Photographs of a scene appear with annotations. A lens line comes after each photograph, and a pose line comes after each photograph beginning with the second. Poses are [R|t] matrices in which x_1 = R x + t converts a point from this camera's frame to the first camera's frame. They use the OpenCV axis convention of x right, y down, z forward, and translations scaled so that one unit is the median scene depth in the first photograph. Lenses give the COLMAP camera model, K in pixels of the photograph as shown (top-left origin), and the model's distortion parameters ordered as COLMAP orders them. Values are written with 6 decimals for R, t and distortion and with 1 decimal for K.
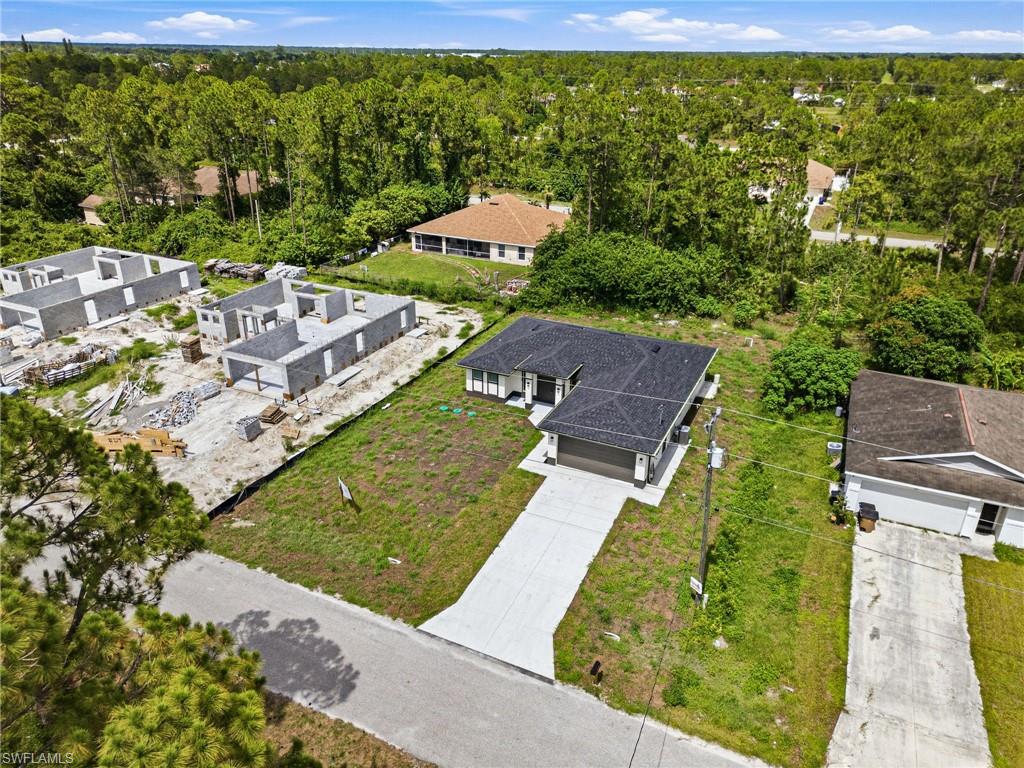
lens RADIAL K [[725.1, 0, 512.0], [0, 725.1, 384.0], [0, 0, 1]] dist [0.047459, -0.003424]
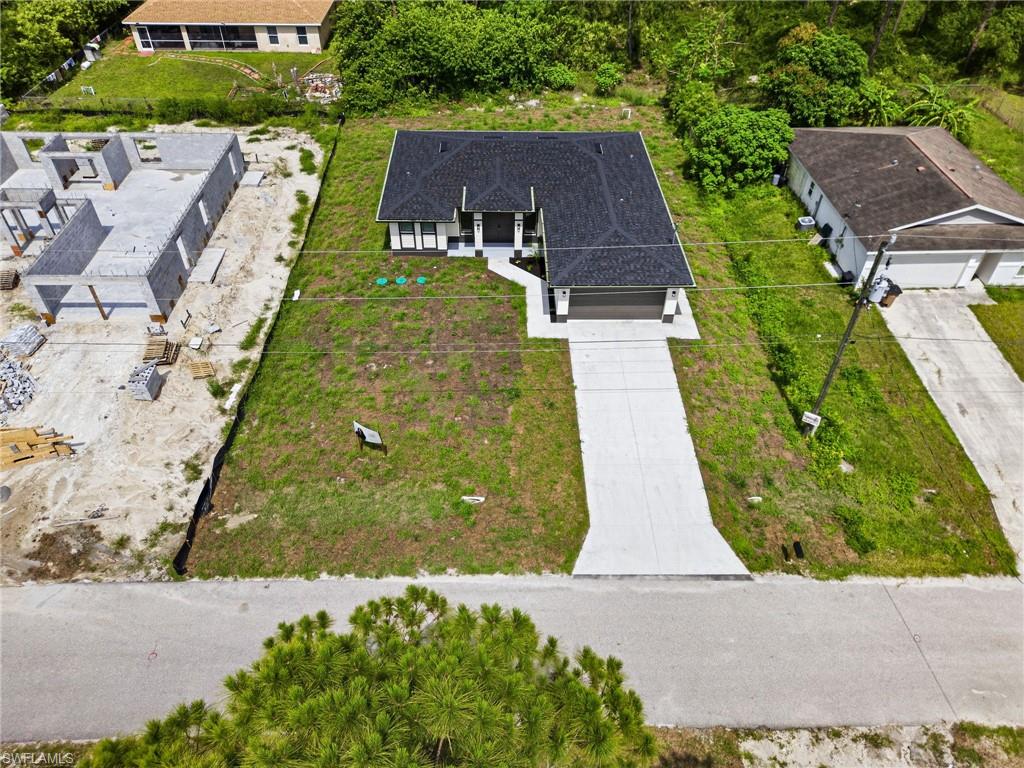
lens RADIAL K [[718.5, 0, 508.4], [0, 718.5, 380.1], [0, 0, 1]] dist [0.080402, -0.087263]
pose [[0.895918, -0.299151, 0.328388, -0.245445], [0.184467, 0.923041, 0.337591, -0.100122], [-0.404107, -0.241878, 0.882153, 0.215895]]
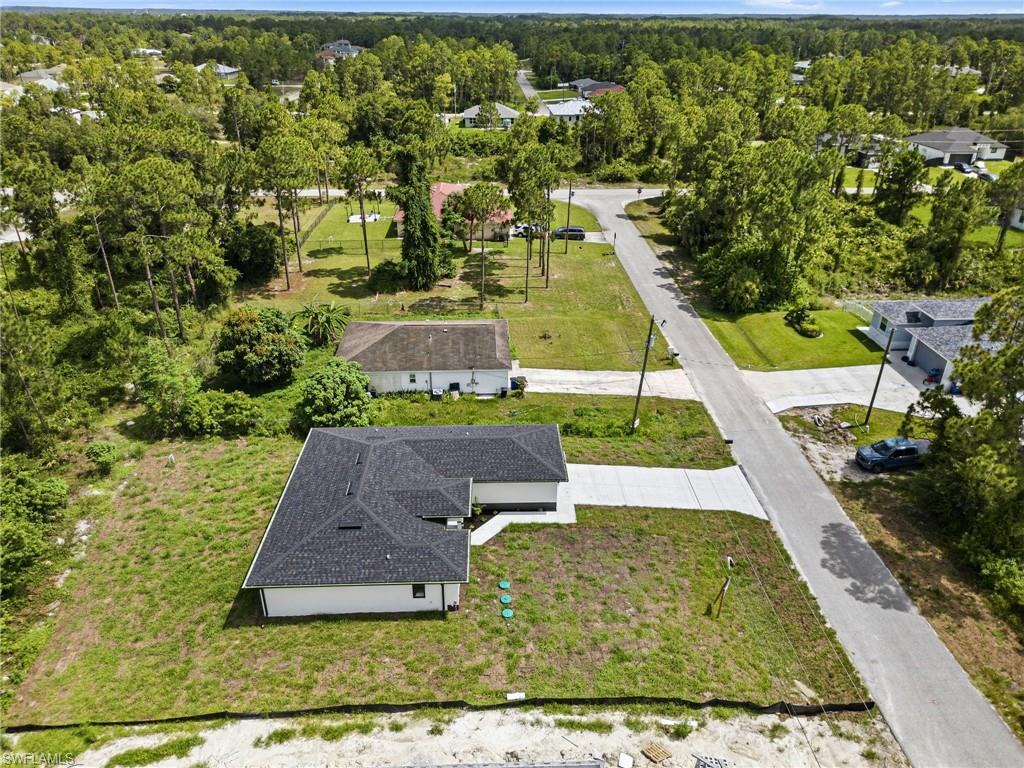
lens RADIAL K [[718.5, 0, 508.4], [0, 718.5, 380.1], [0, 0, 1]] dist [0.080402, -0.087263]
pose [[-0.460646, -0.410752, 0.786822, -0.573021], [0.358678, 0.724725, 0.588323, -0.574647], [-0.811884, 0.553224, -0.186514, 0.949438]]
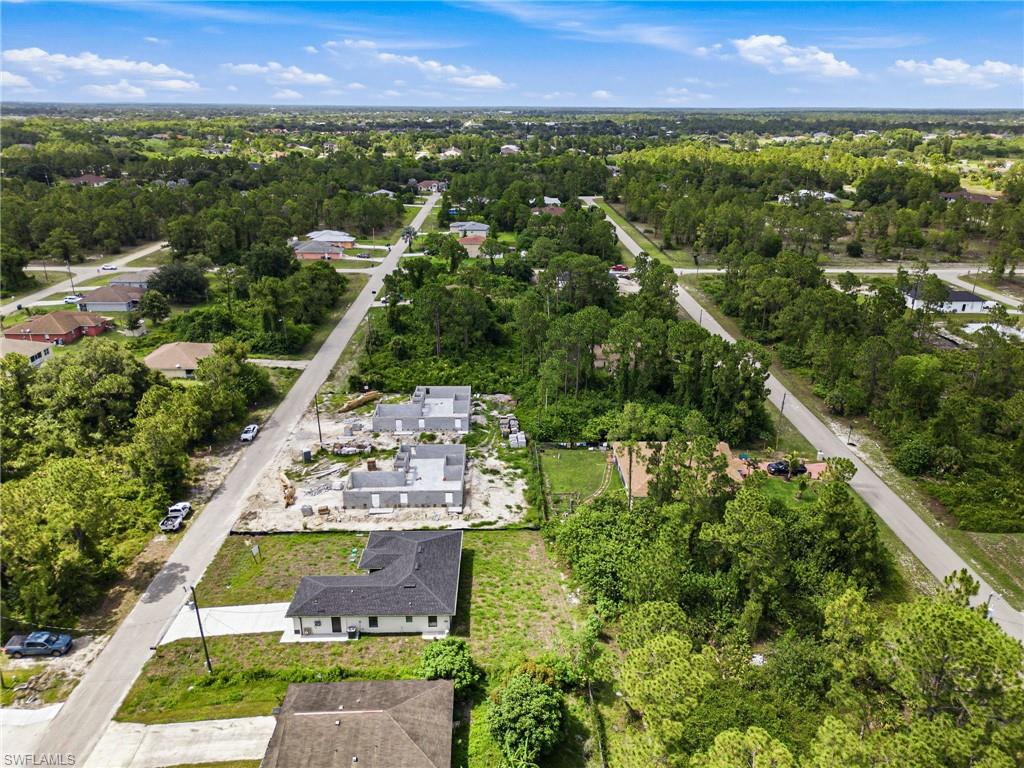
lens RADIAL K [[718.5, 0, 508.4], [0, 718.5, 380.1], [0, 0, 1]] dist [0.080402, -0.087263]
pose [[0.447977, 0.308463, -0.839147, 1.397164], [-0.374181, 0.917125, 0.137371, -0.713622], [0.811976, 0.252453, 0.526272, 0.230405]]
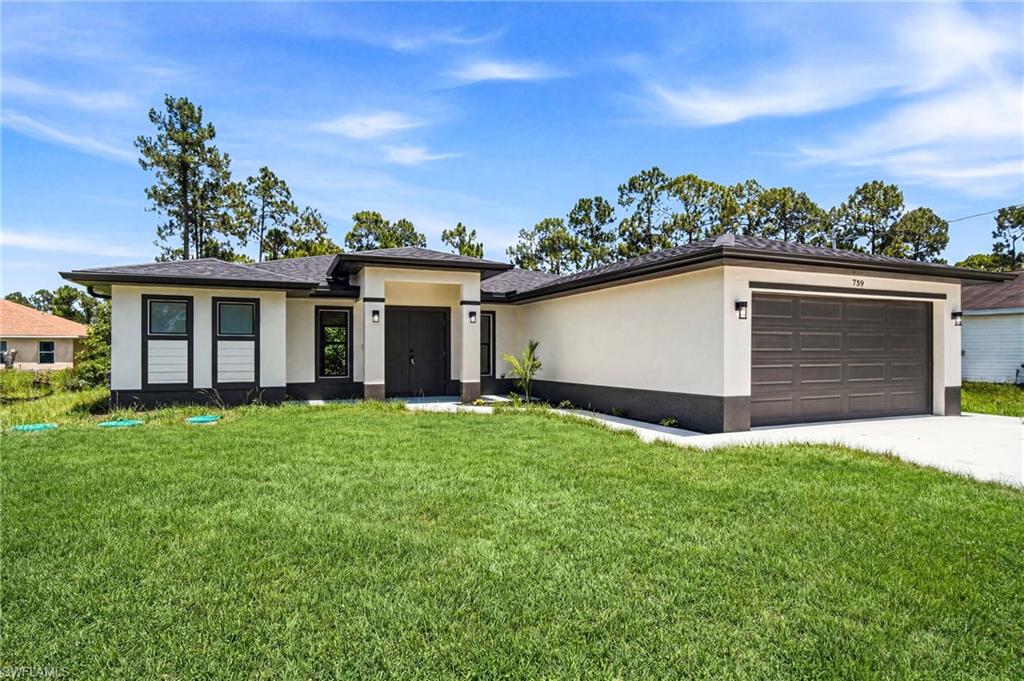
lens RADIAL K [[560.1, 0, 503.5], [0, 560.1, 349.6], [0, 0, 1]] dist [-0.022764, 0.001186]
pose [[0.666260, -0.003318, 0.745712, -0.115823], [0.315928, 0.907071, -0.278232, 0.094422], [-0.675490, 0.420966, 0.605393, 0.759586]]
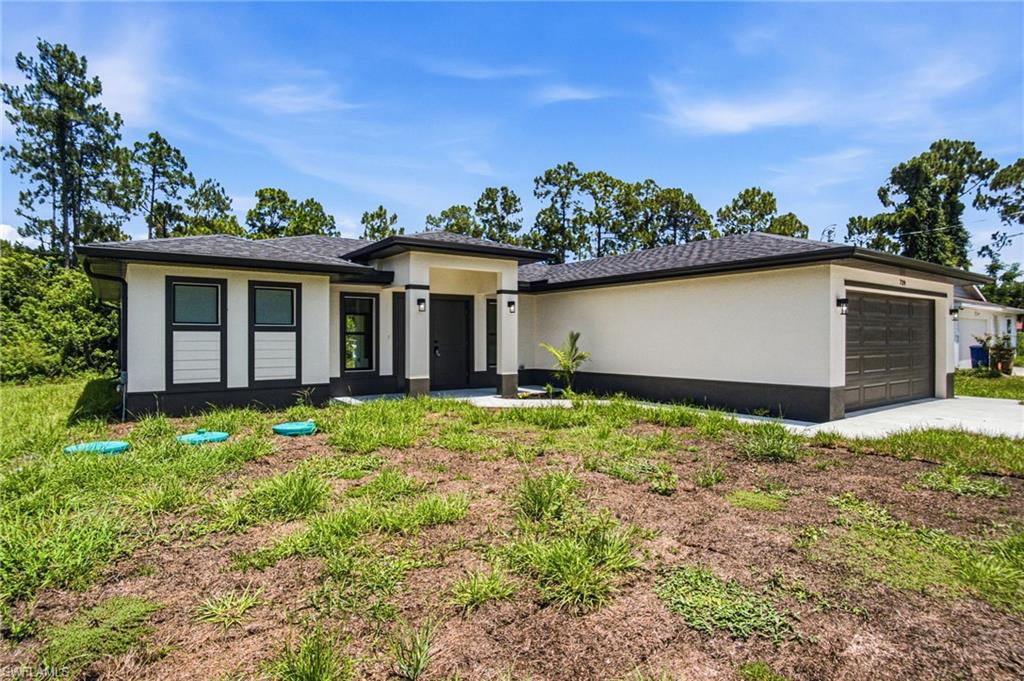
lens RADIAL K [[551.5, 0, 508.1], [0, 551.5, 337.3], [0, 0, 1]] dist [-0.026400, 0.001363]
pose [[0.481979, -0.006447, 0.876159, -0.146967], [0.369739, 0.908073, -0.196714, 0.065612], [-0.794348, 0.418762, 0.440056, 0.815992]]
